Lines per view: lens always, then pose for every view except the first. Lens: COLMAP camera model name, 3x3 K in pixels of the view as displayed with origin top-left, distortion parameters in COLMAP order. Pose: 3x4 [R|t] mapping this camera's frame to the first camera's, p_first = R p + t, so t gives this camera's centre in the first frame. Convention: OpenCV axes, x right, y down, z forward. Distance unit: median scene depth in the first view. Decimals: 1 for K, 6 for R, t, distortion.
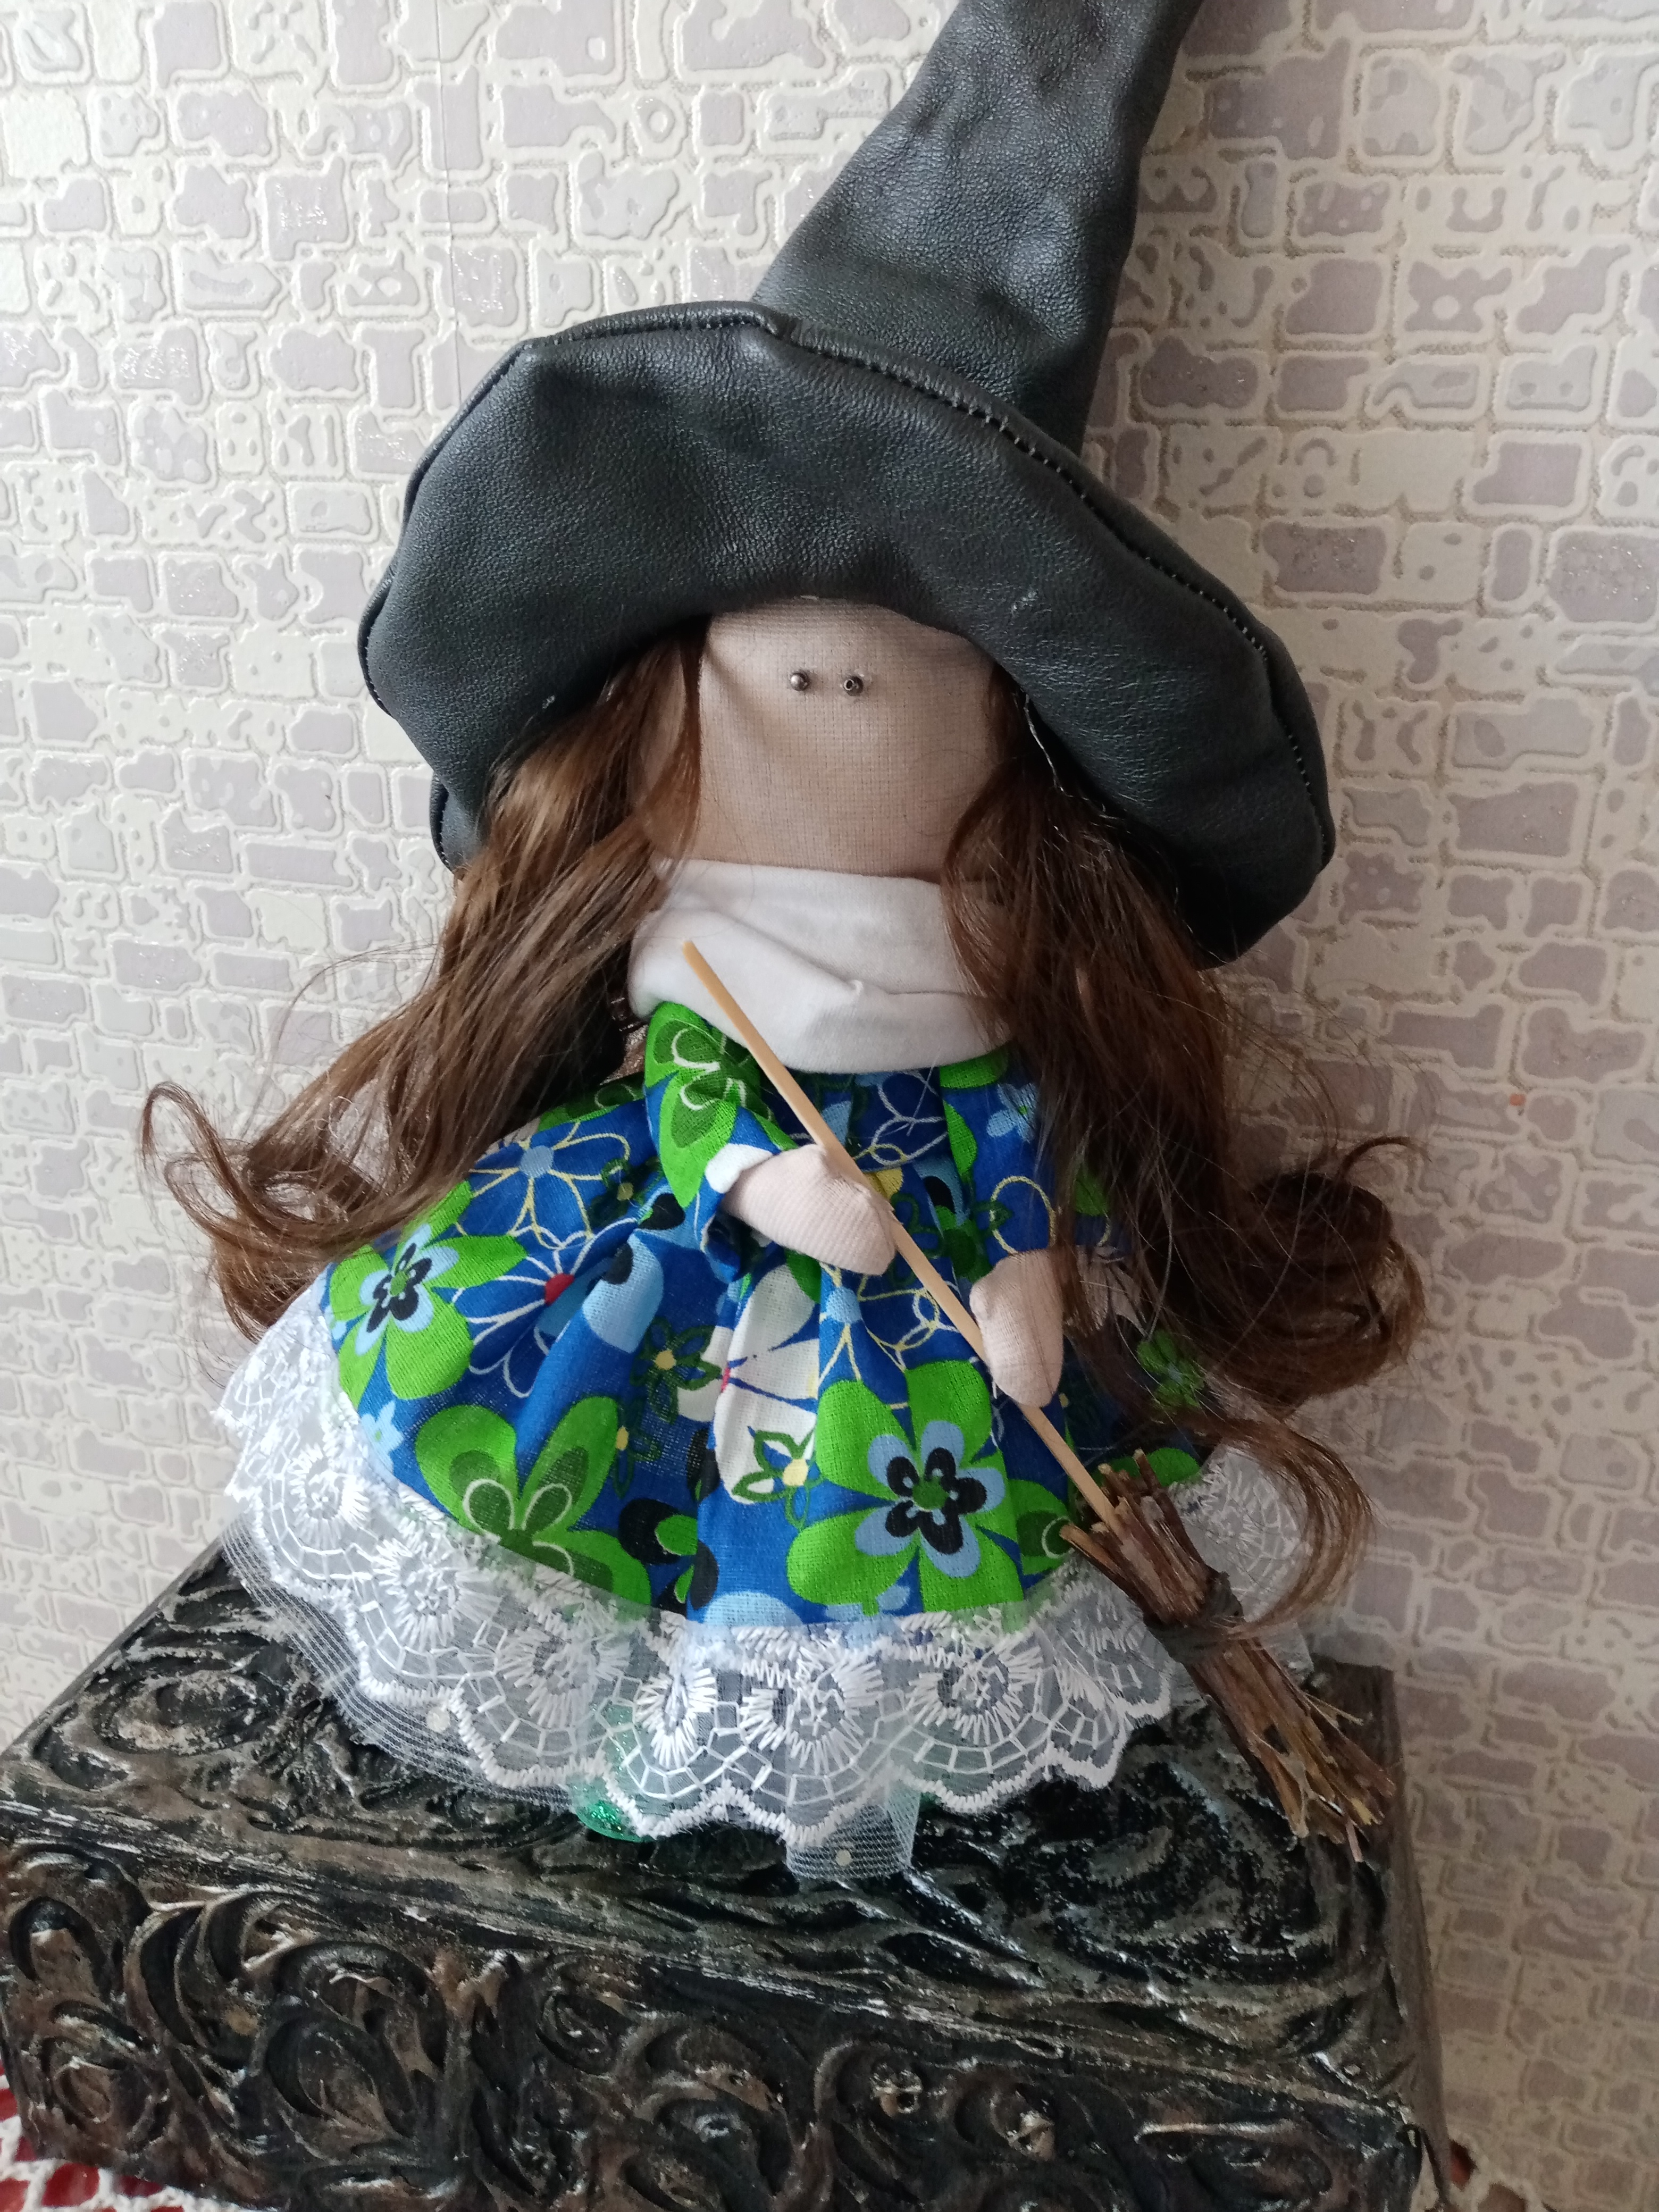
lens RADIAL K [[1756.4, 0, 829.5], [0, 1756.4, 1106.0], [0, 0, 1]] dist [0.157557, -0.309060]
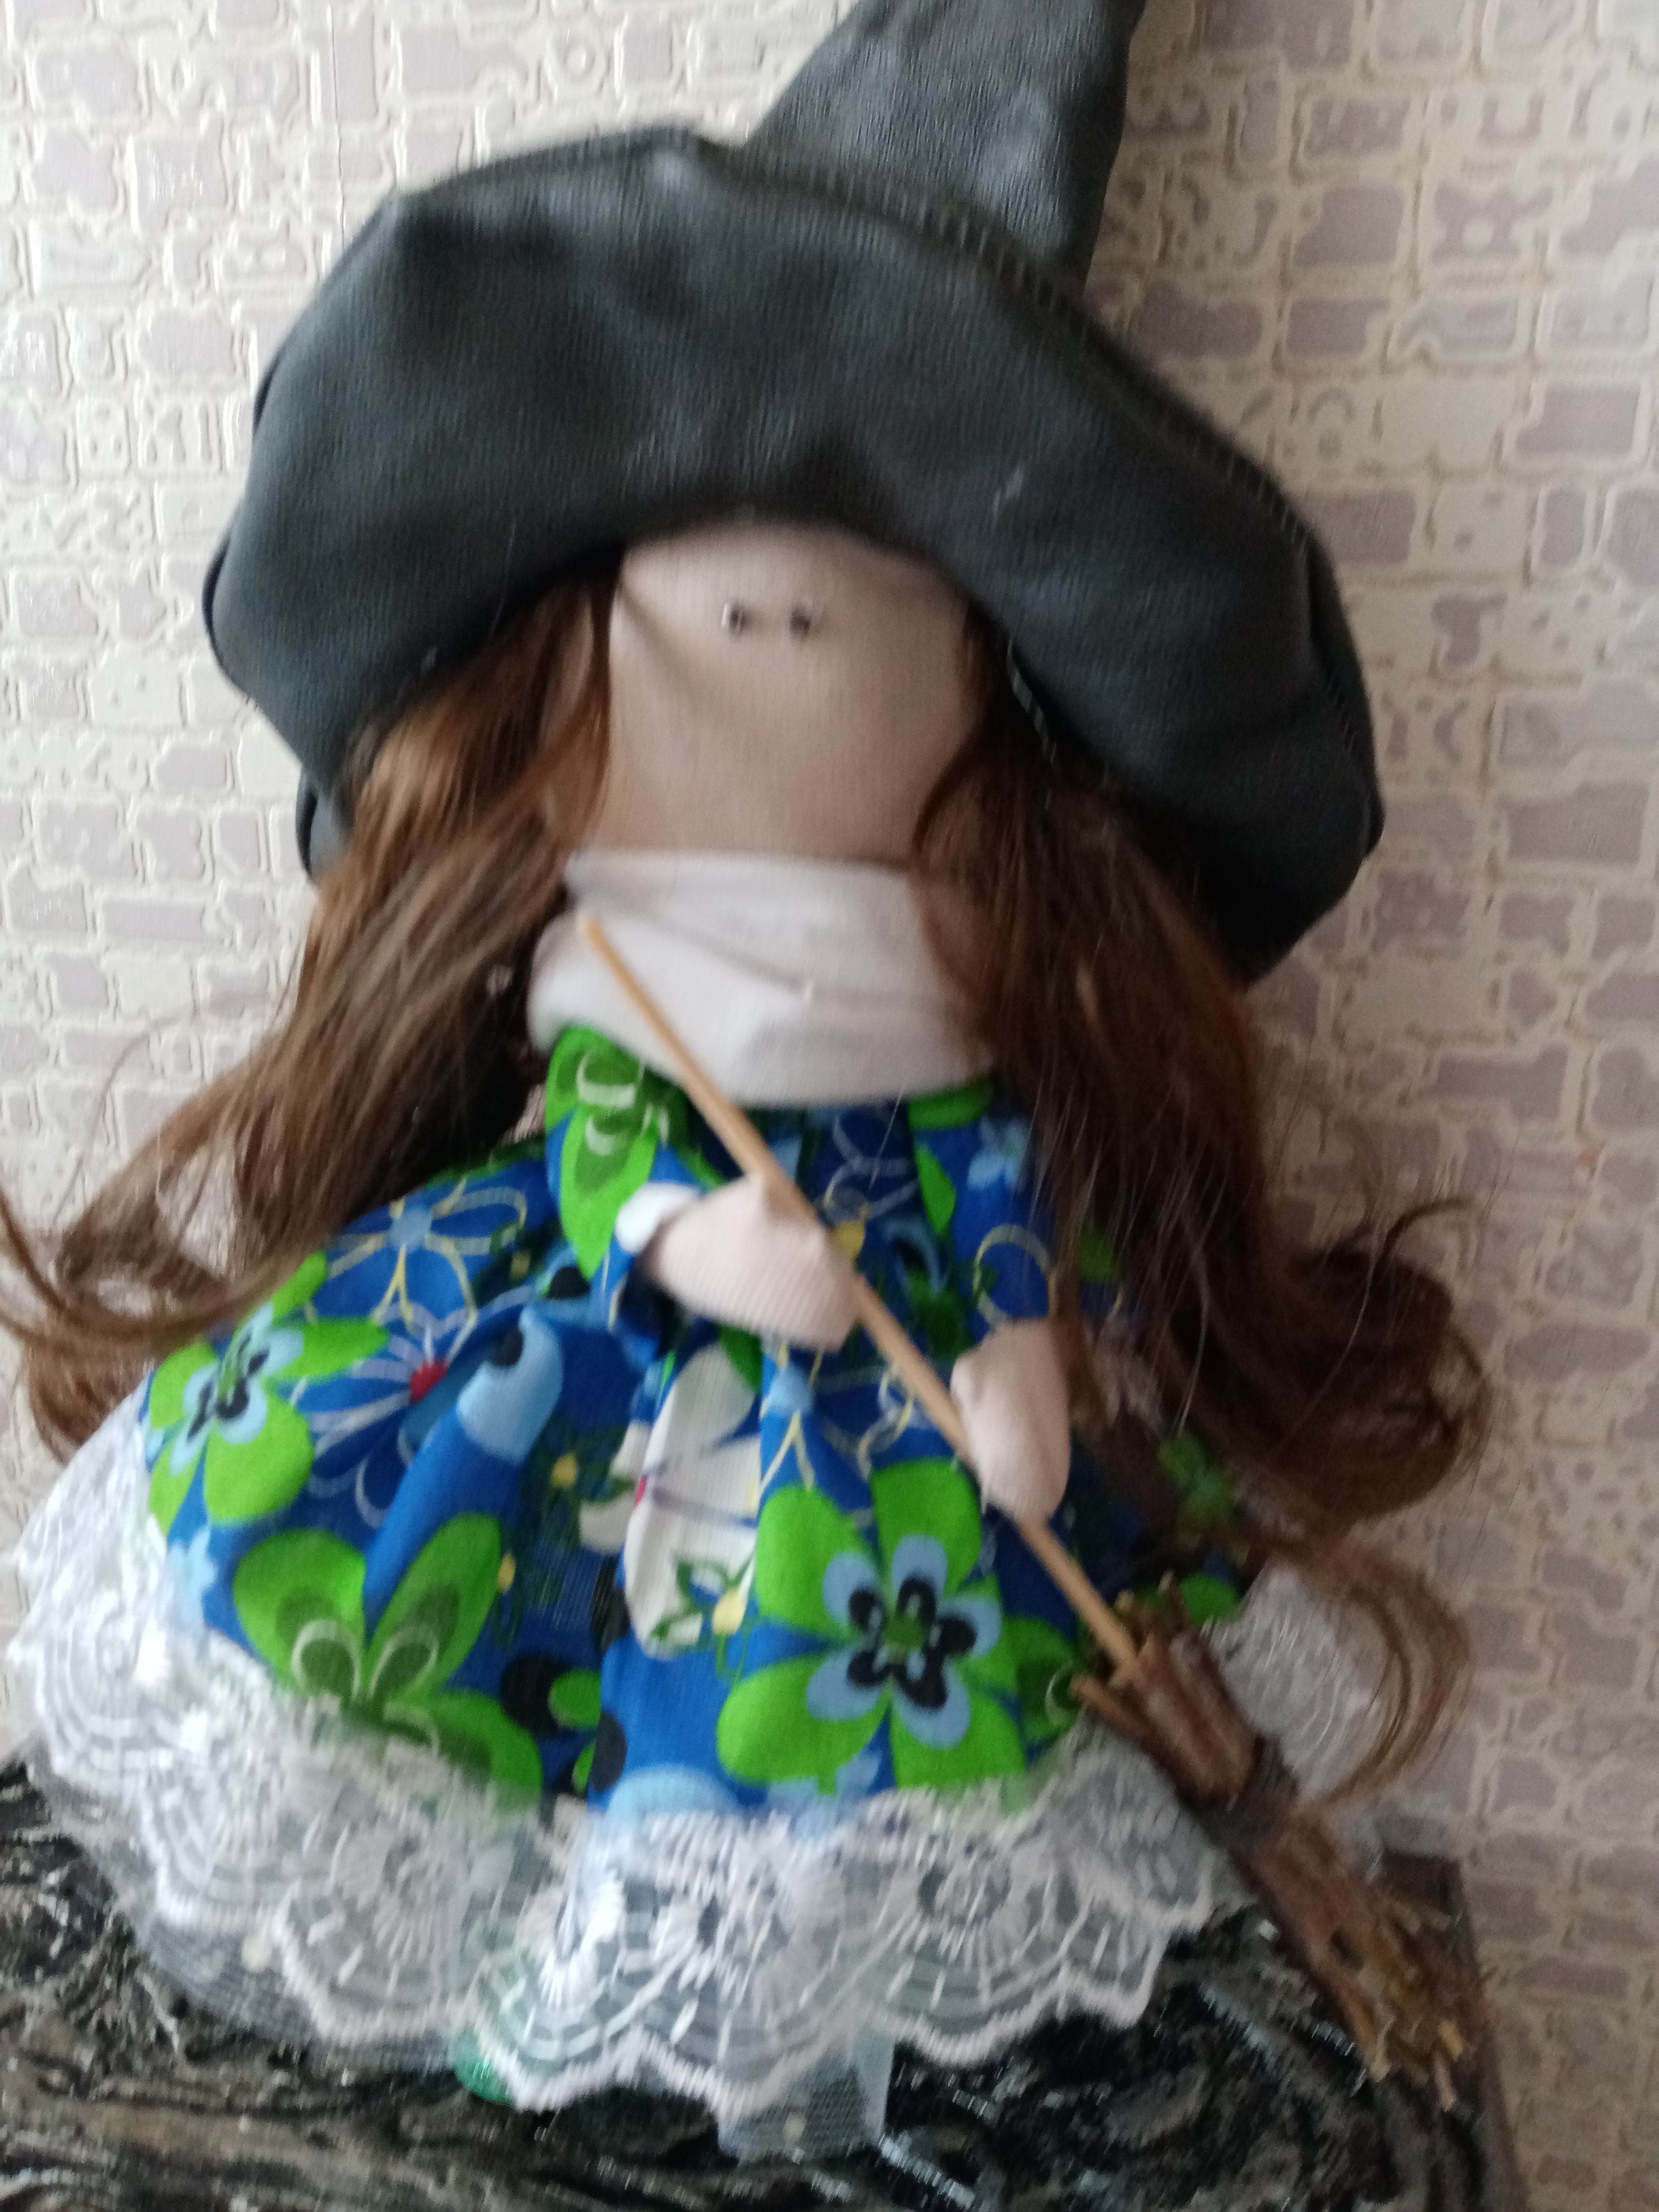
lens RADIAL K [[1711.7, 0, 851.8], [0, 1711.7, 1138.7], [0, 0, 1]] dist [0.092020, -0.153082]
pose [[0.999357, -0.005454, 0.035444, 0.008005], [0.008879, 0.995226, -0.097193, 0.070526], [-0.034744, 0.097446, 0.994634, 0.213718]]
